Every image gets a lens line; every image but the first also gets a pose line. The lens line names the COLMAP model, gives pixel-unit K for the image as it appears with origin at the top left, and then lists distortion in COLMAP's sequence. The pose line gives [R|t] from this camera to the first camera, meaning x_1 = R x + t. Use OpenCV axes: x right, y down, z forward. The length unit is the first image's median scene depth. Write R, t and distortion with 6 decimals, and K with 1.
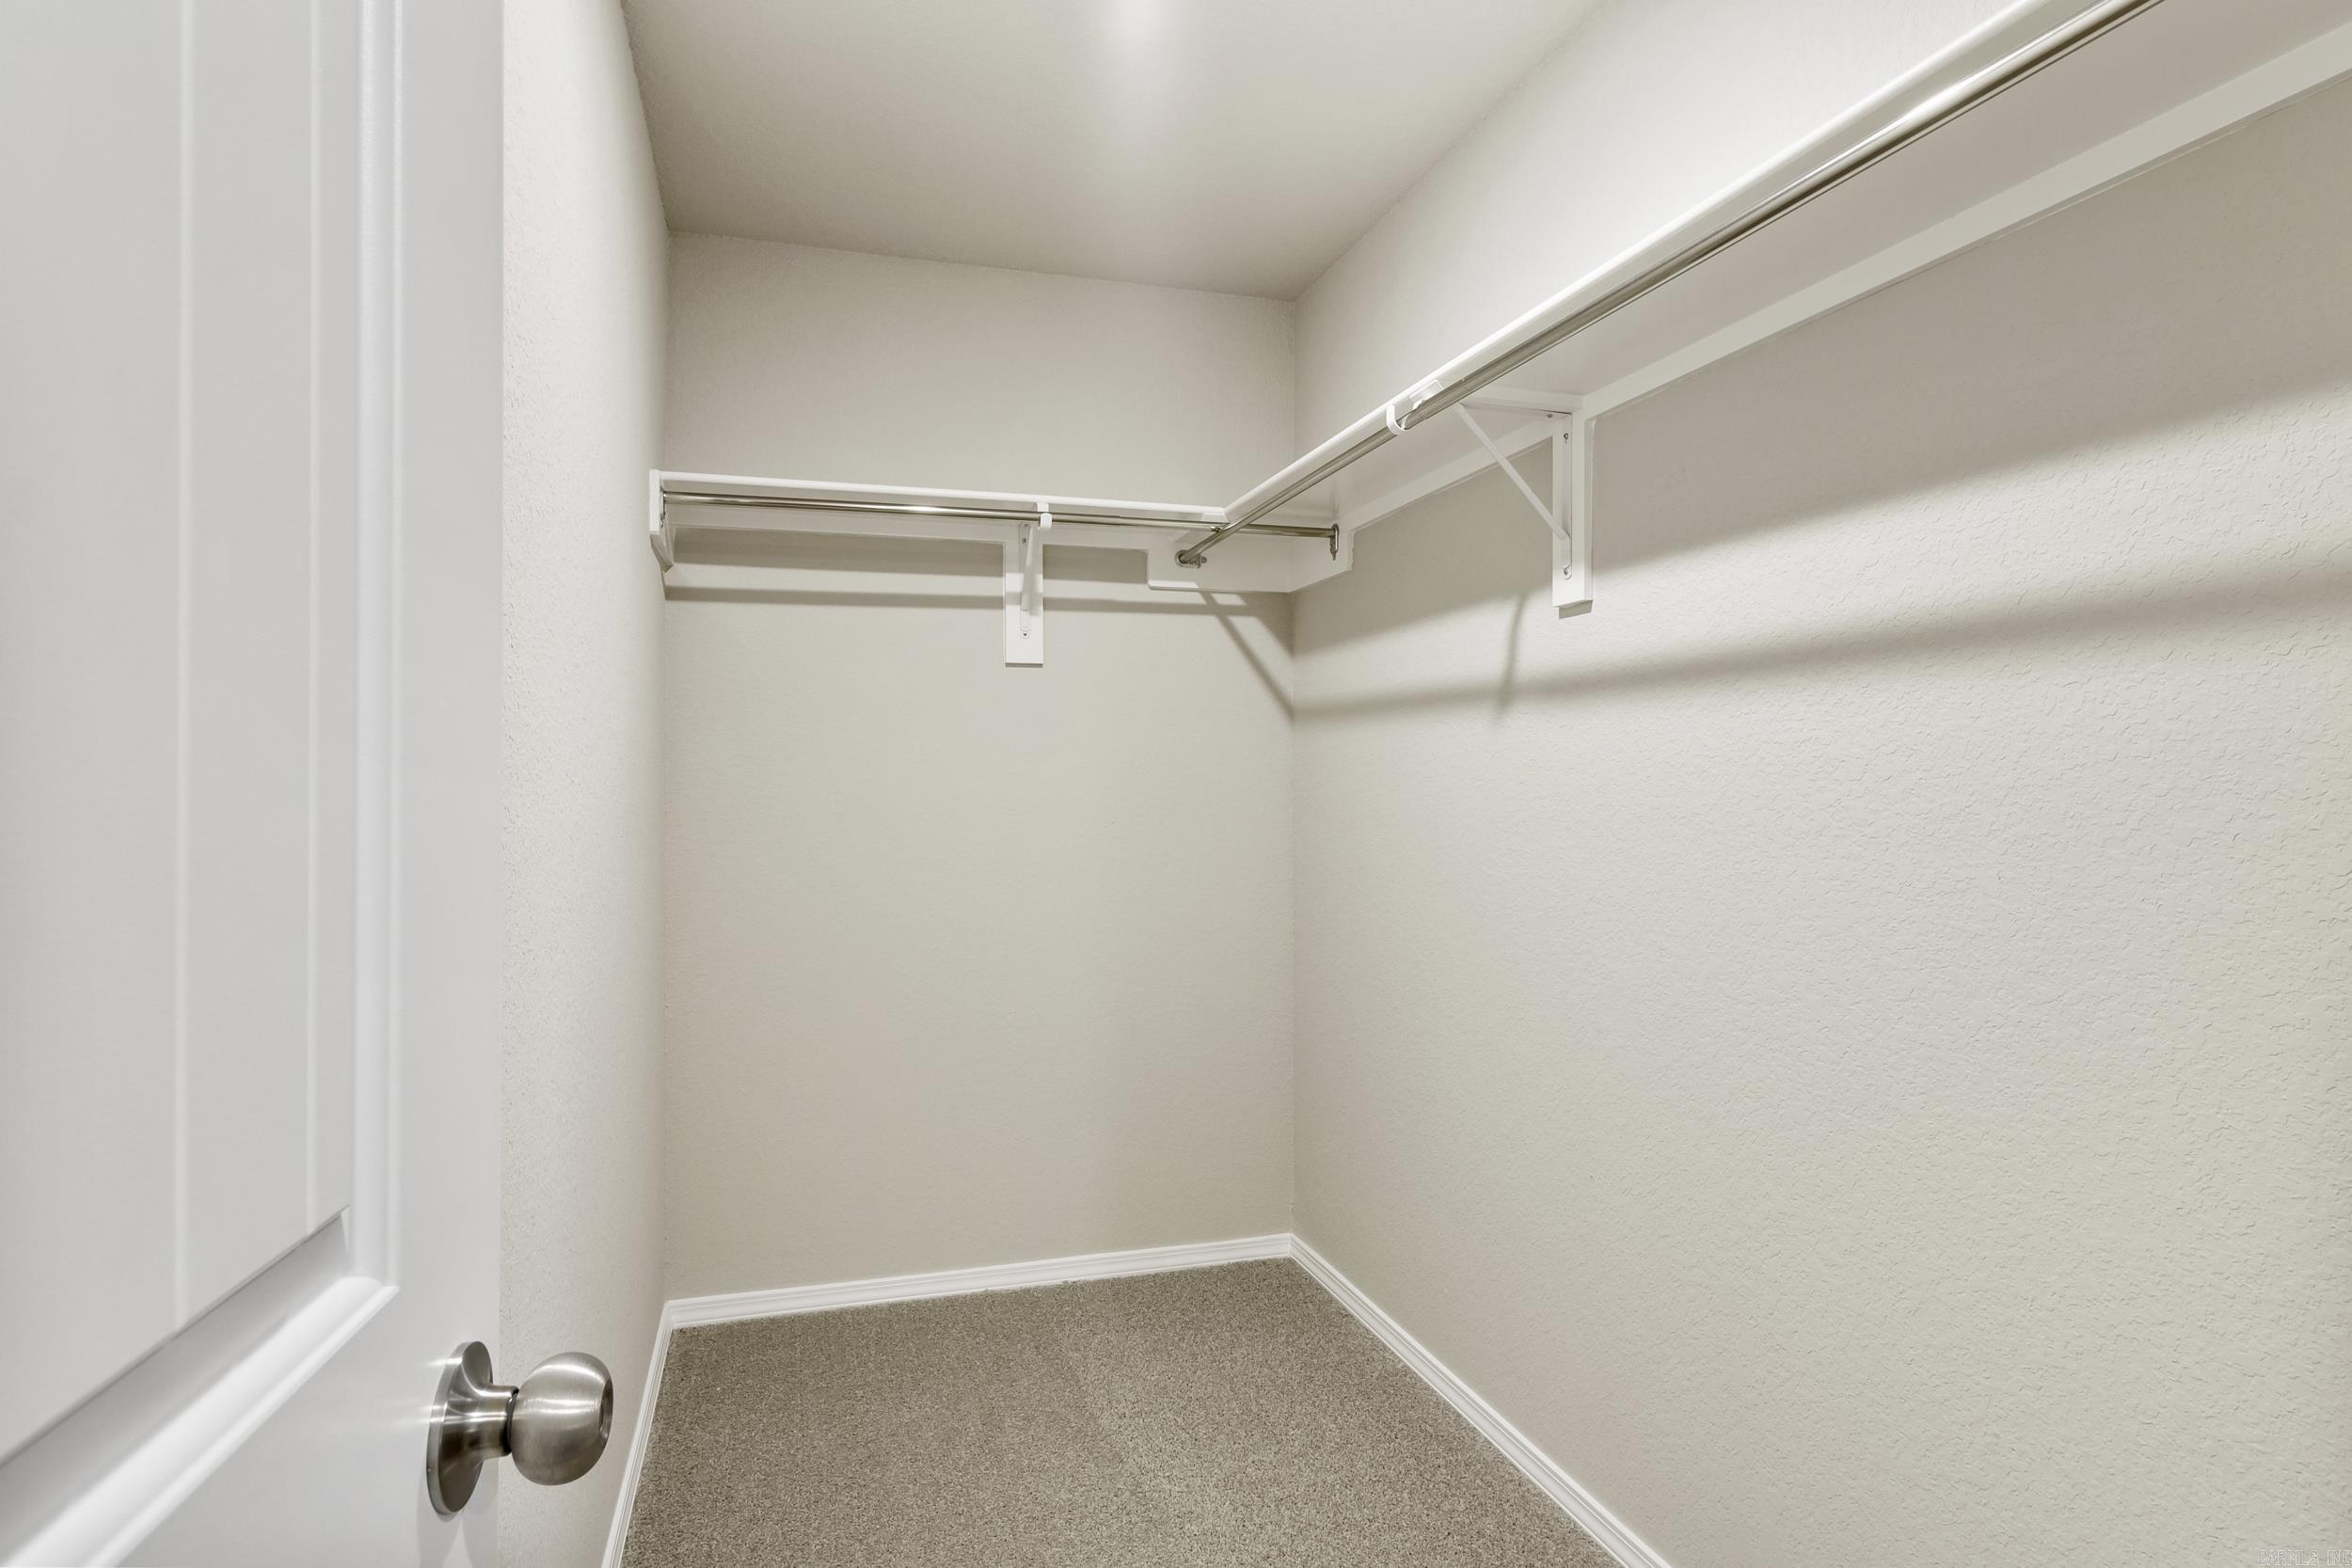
lens RADIAL K [[1298.2, 0, 1199.3], [0, 1298.2, 792.9], [0, 0, 1]] dist [0.000563, 0.001220]
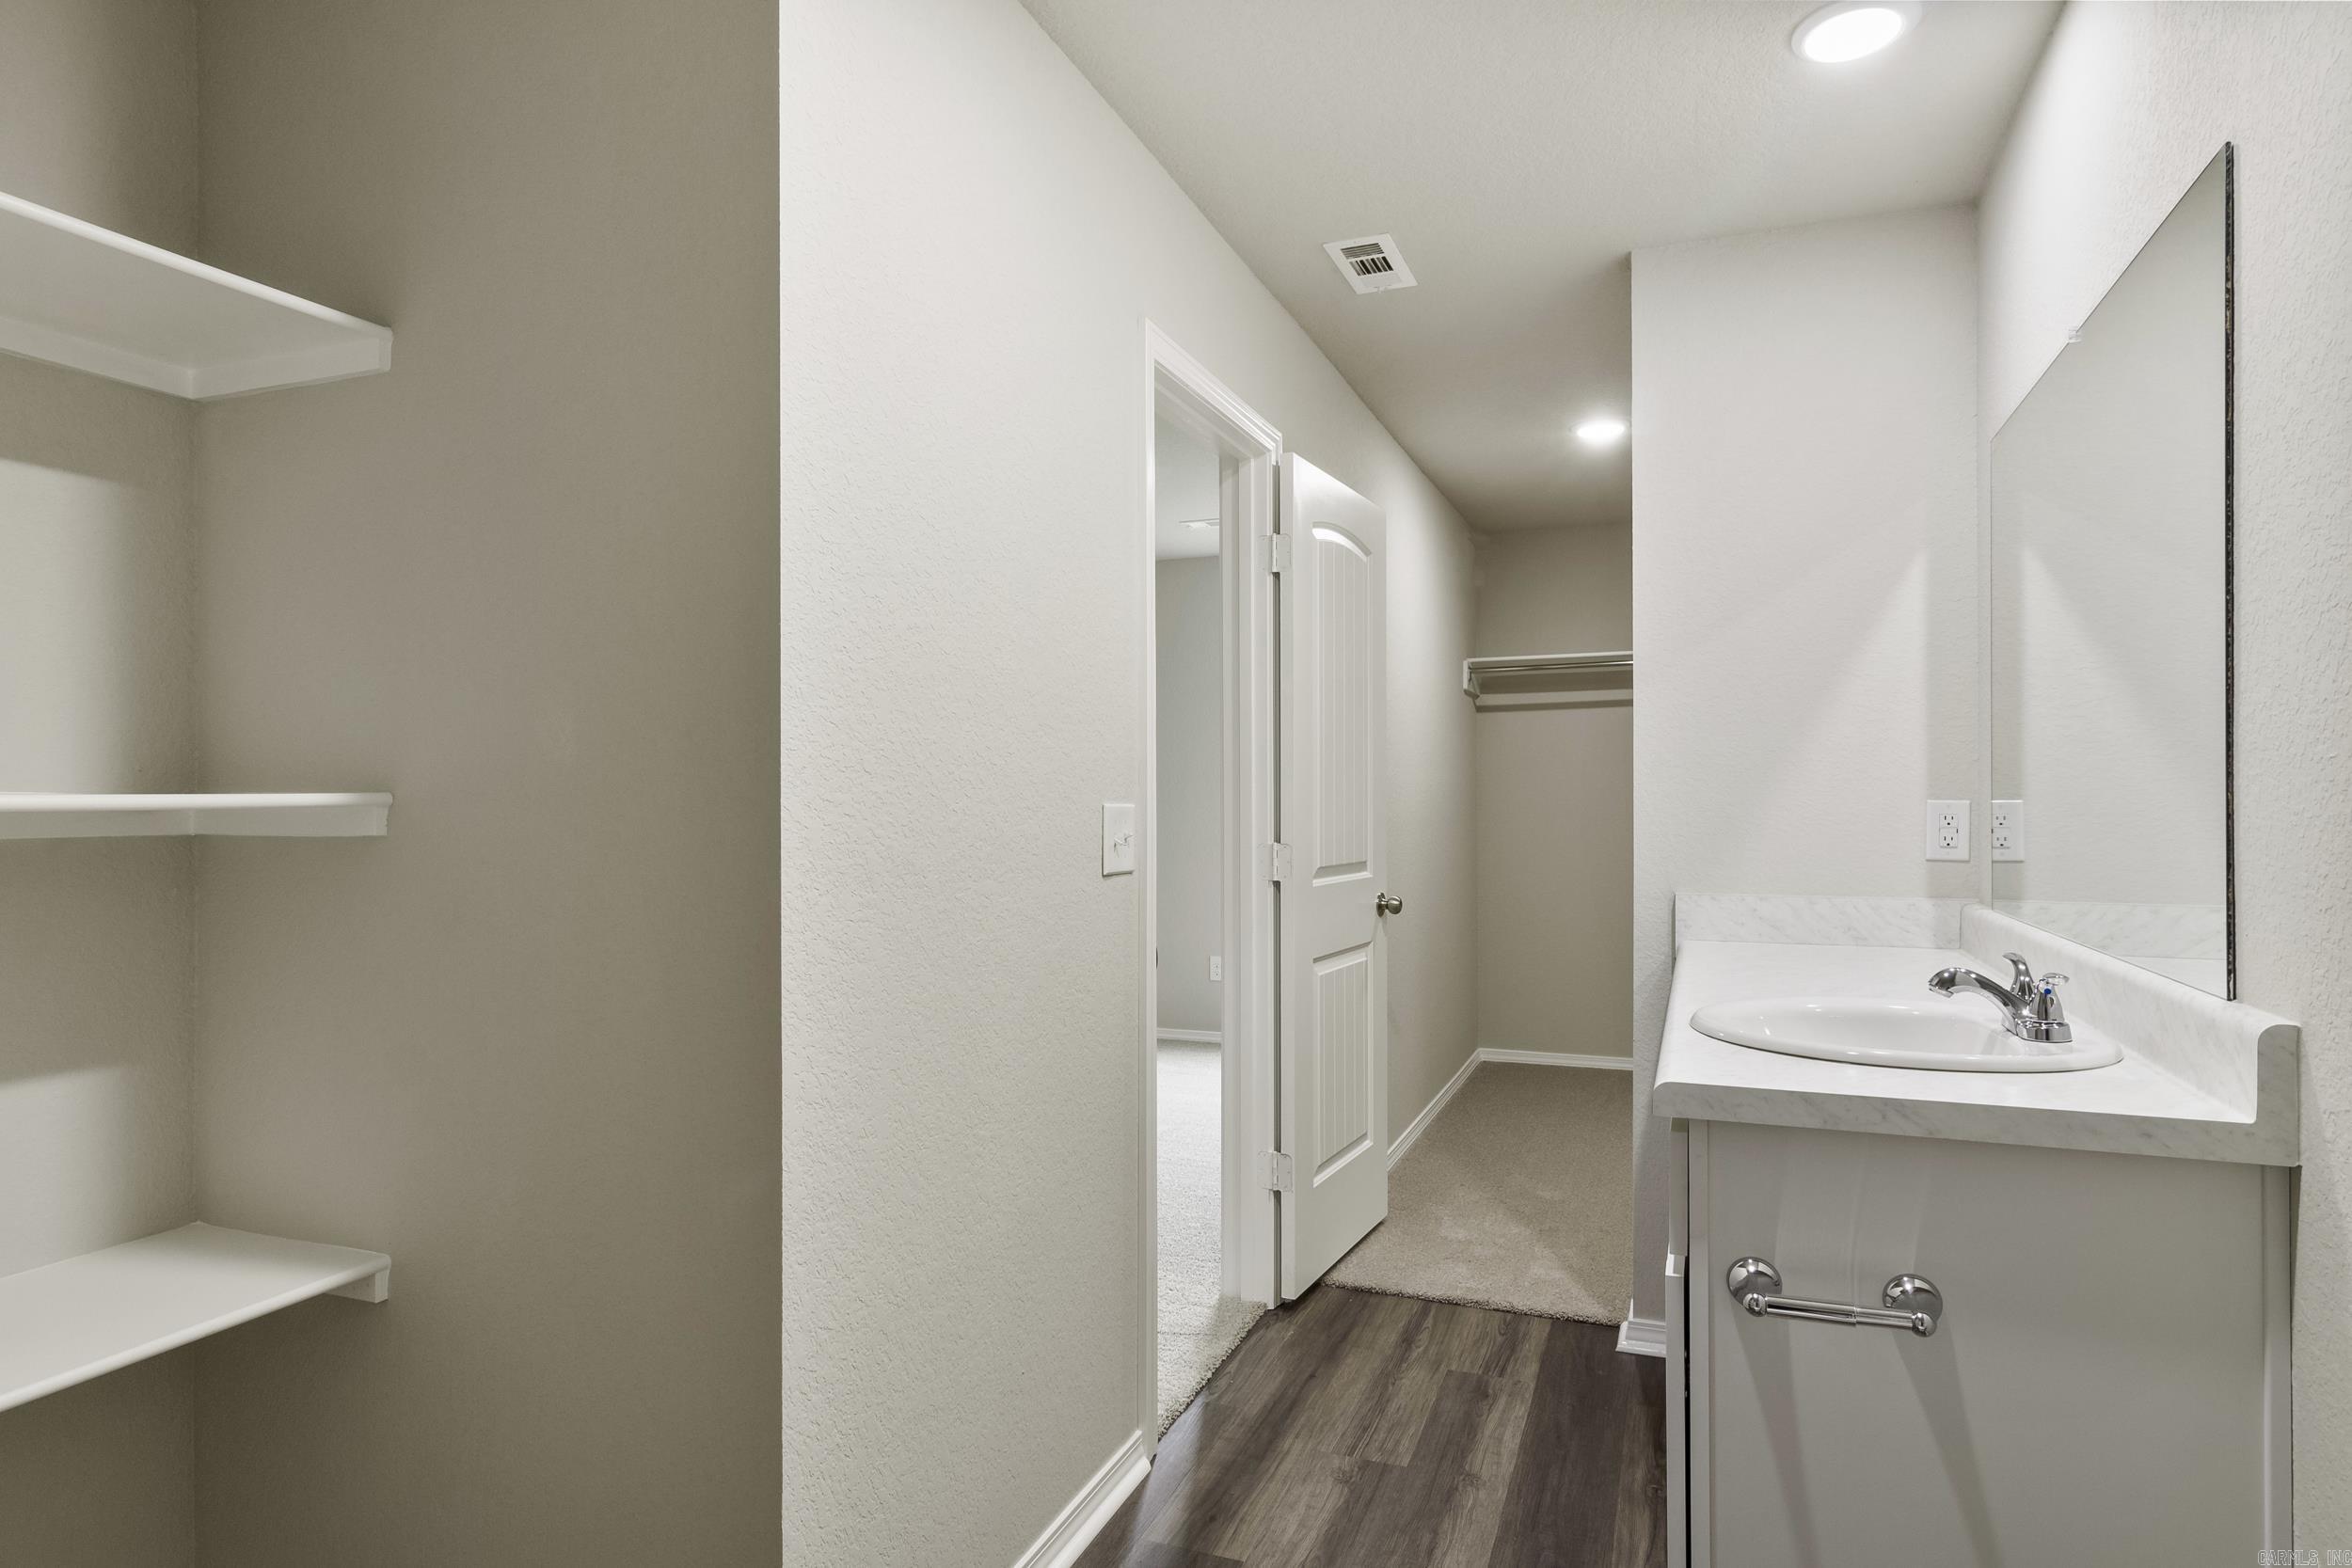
lens RADIAL K [[1298.2, 0, 1199.3], [0, 1298.2, 792.9], [0, 0, 1]] dist [0.000563, 0.001220]
pose [[0.777472, -0.004539, -0.628901, 0.616346], [-0.001014, 0.999964, -0.008471, 0.003020], [0.628916, 0.007224, 0.777439, -1.012974]]
